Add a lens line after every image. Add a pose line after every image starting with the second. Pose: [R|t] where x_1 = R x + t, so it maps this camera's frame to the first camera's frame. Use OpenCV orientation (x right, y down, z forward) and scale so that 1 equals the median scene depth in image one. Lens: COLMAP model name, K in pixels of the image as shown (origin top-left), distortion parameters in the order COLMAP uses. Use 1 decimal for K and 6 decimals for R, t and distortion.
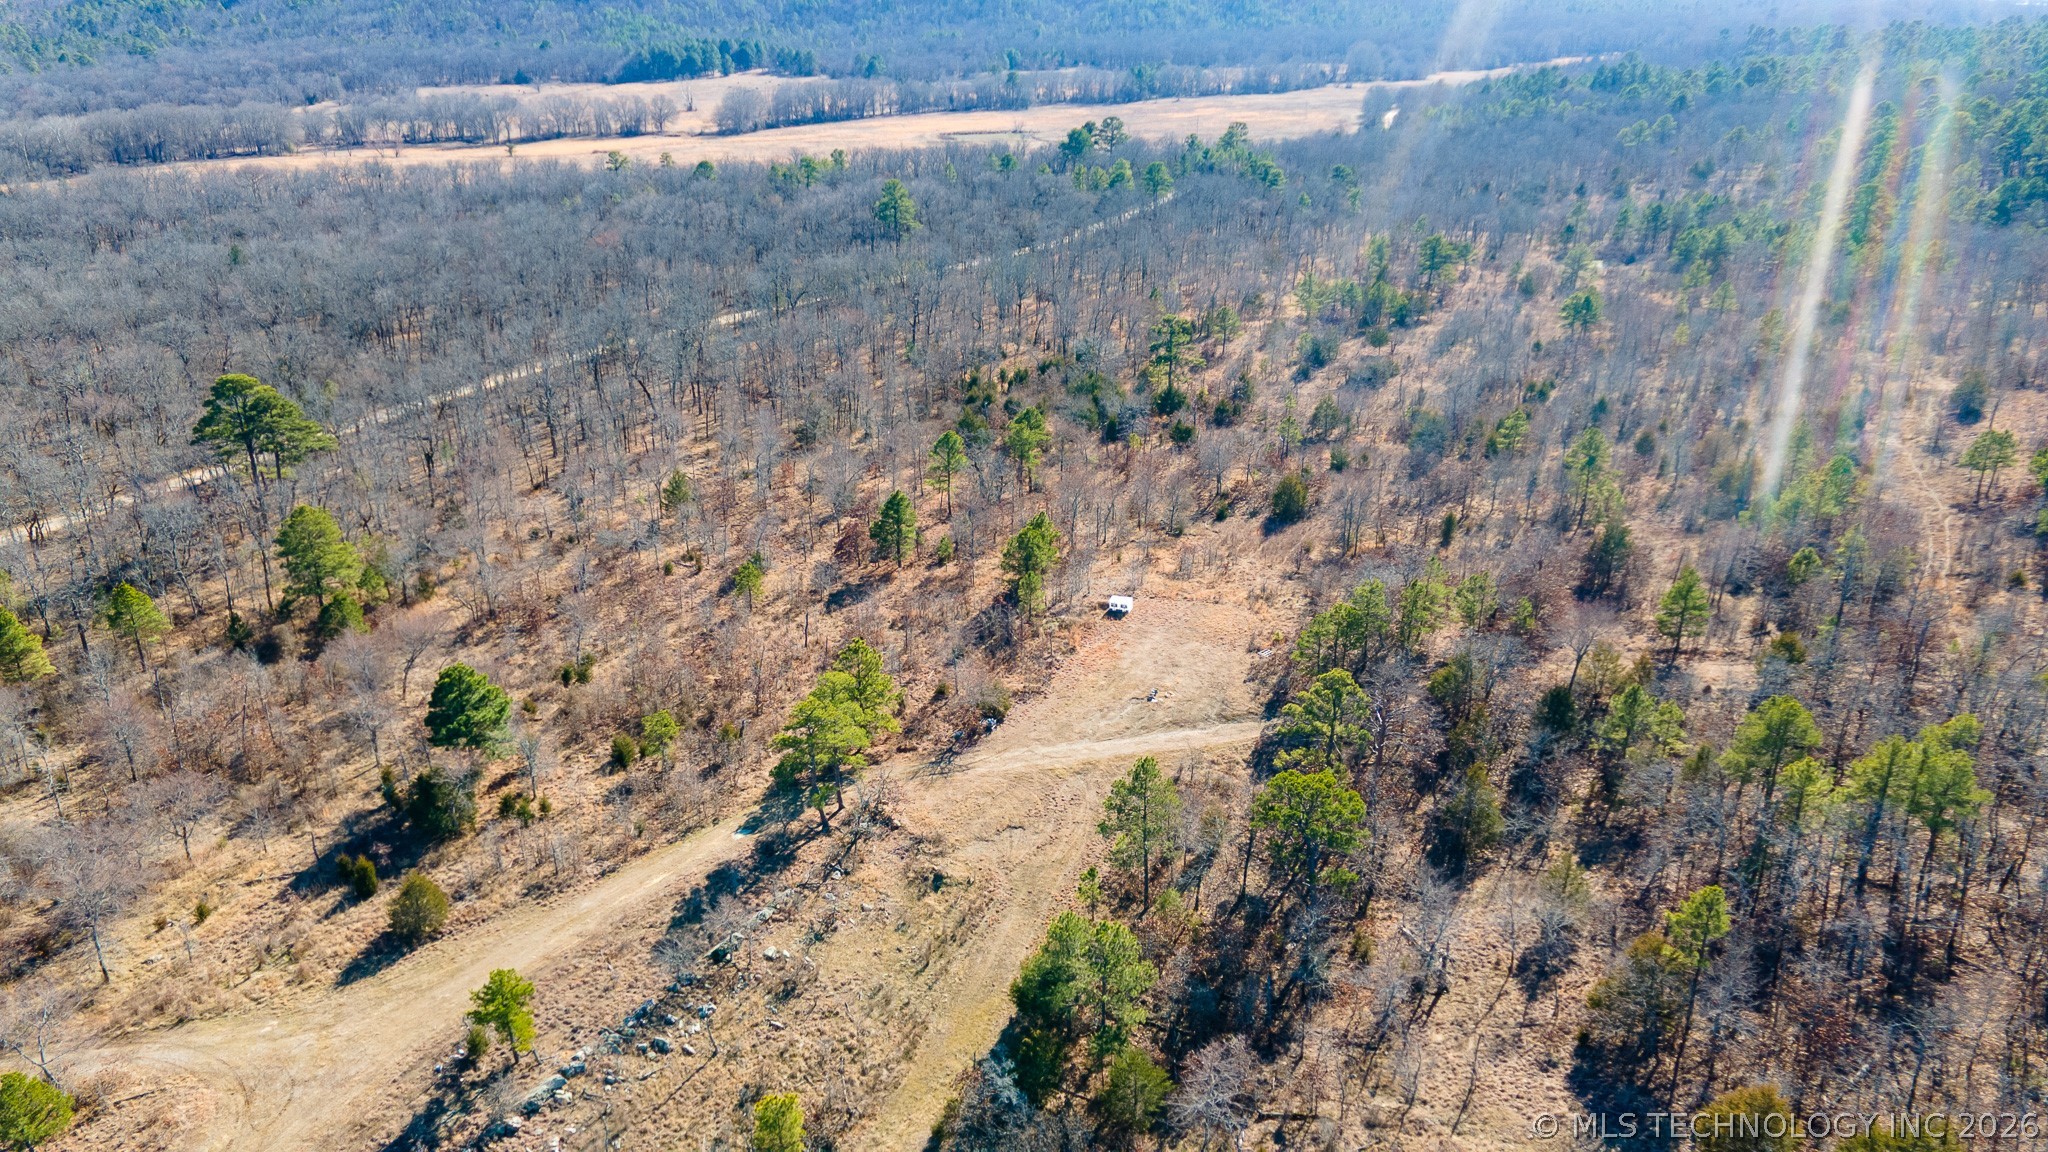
lens RADIAL K [[1452.0, 0, 980.3], [0, 1452.0, 573.1], [0, 0, 1]] dist [0.052149, 0.038435]
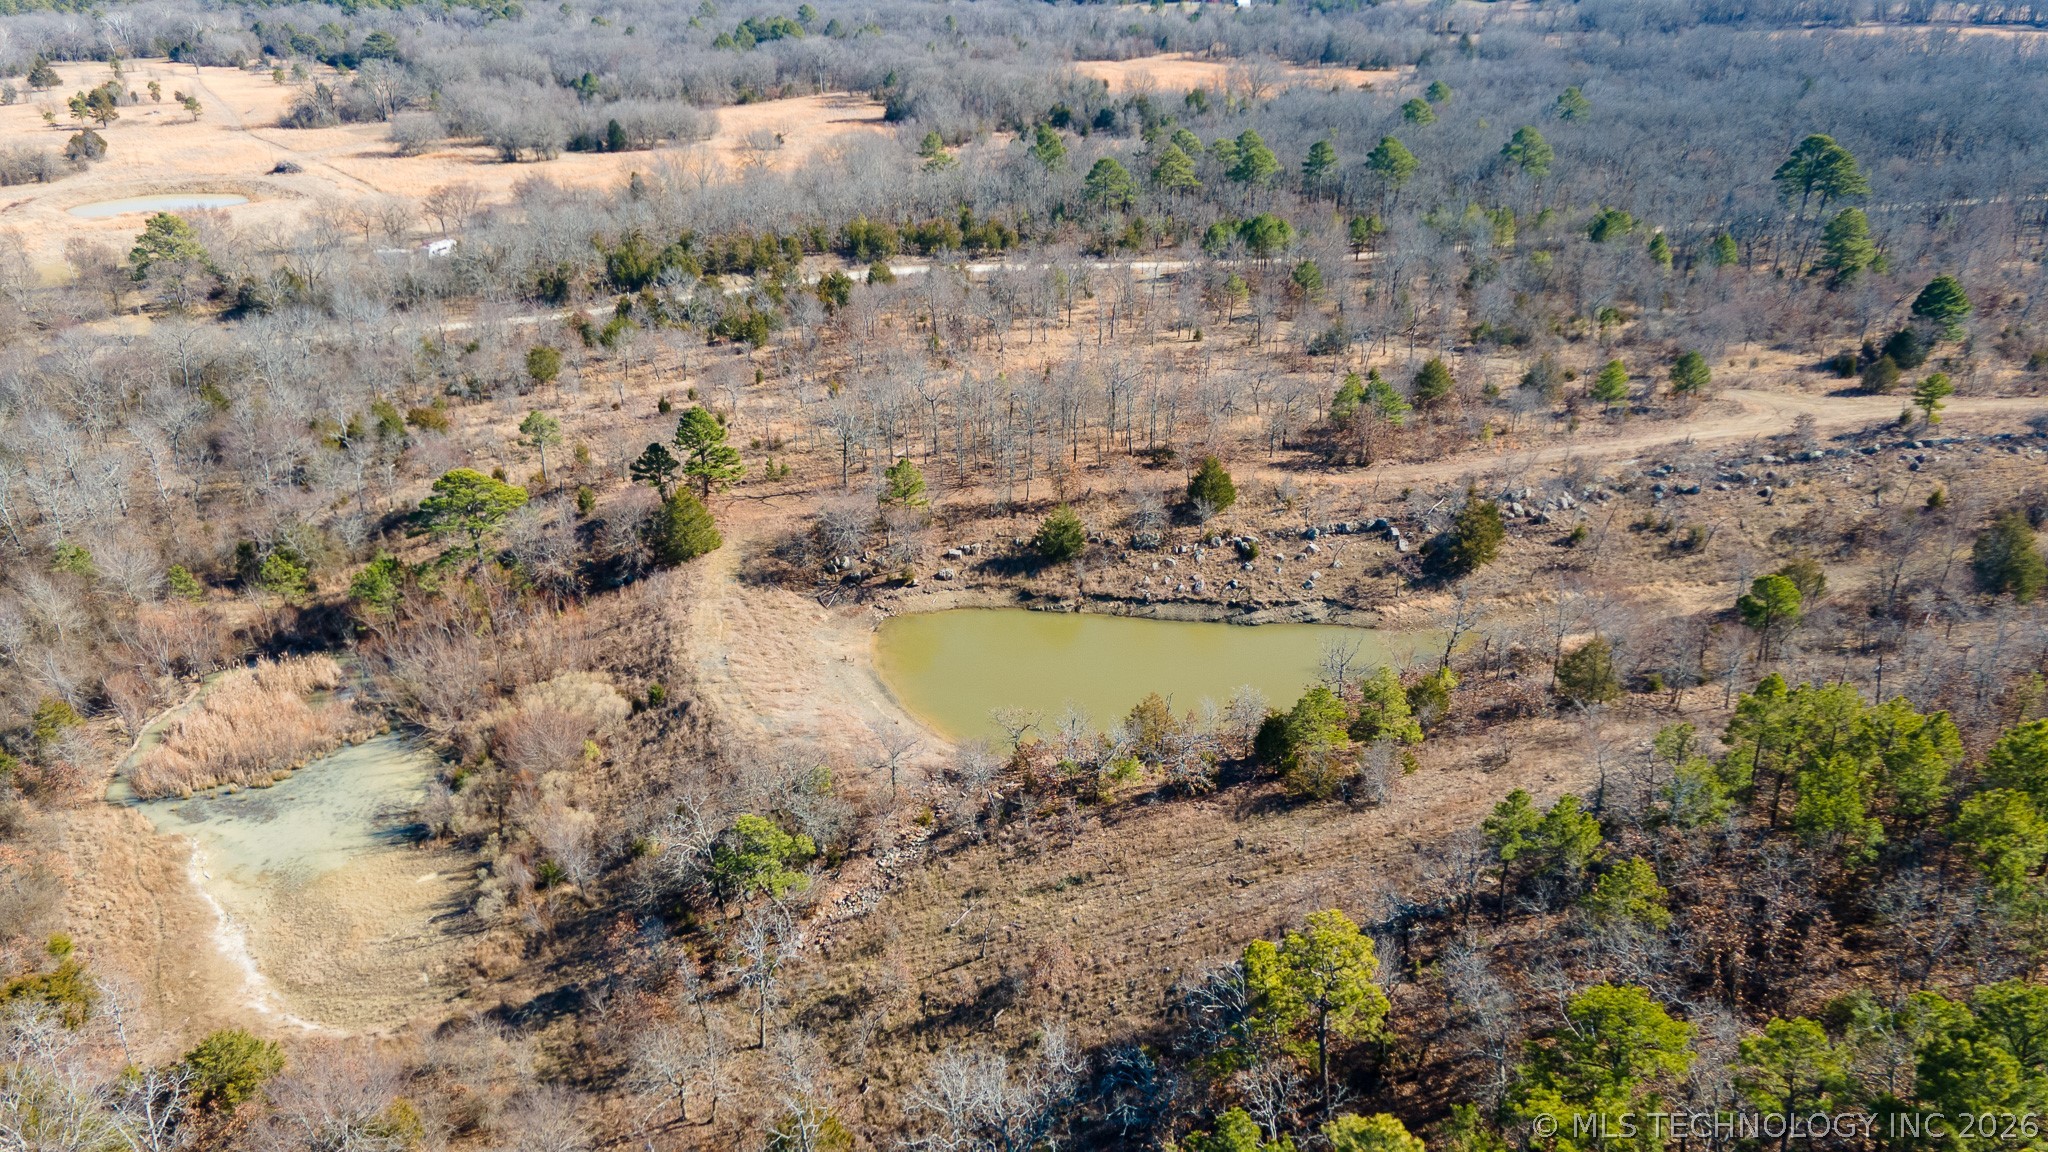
lens RADIAL K [[1451.2, 0, 1024.0], [0, 1451.2, 576.0], [0, 0, 1]] dist [0.038978, 0.003162]
pose [[0.628461, 0.336171, -0.701445, 0.035516], [-0.288867, 0.938162, 0.190808, 0.049387], [0.722213, 0.082709, 0.686707, -0.114804]]
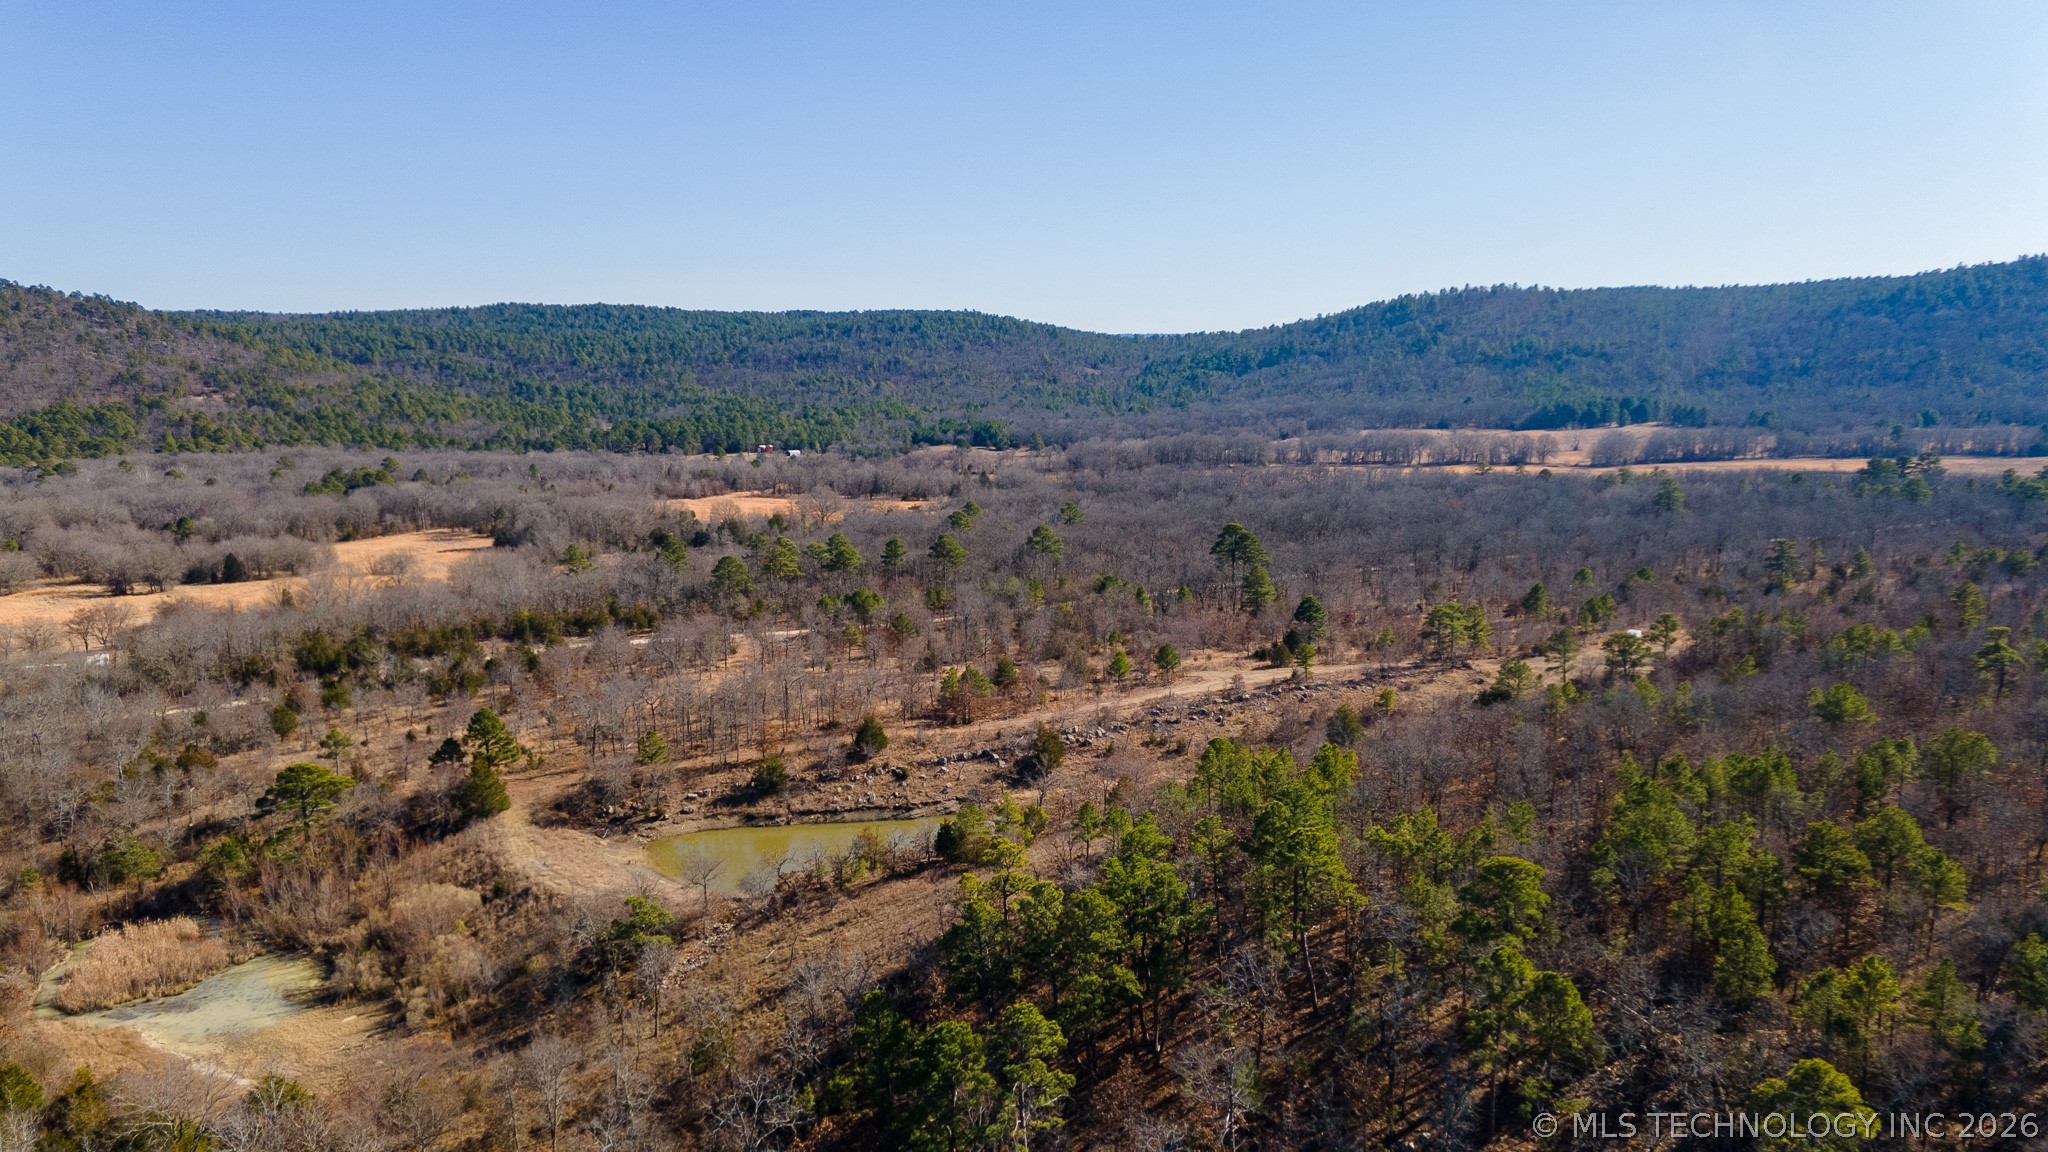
lens RADIAL K [[1445.4, 0, 1024.0], [0, 1445.4, 576.0], [0, 0, 1]] dist [0.036331, 0.034328]
pose [[0.835156, 0.089292, -0.542716, 0.080290], [-0.211013, 0.963244, -0.166236, 0.075882], [0.507924, 0.253354, 0.823301, -0.180832]]
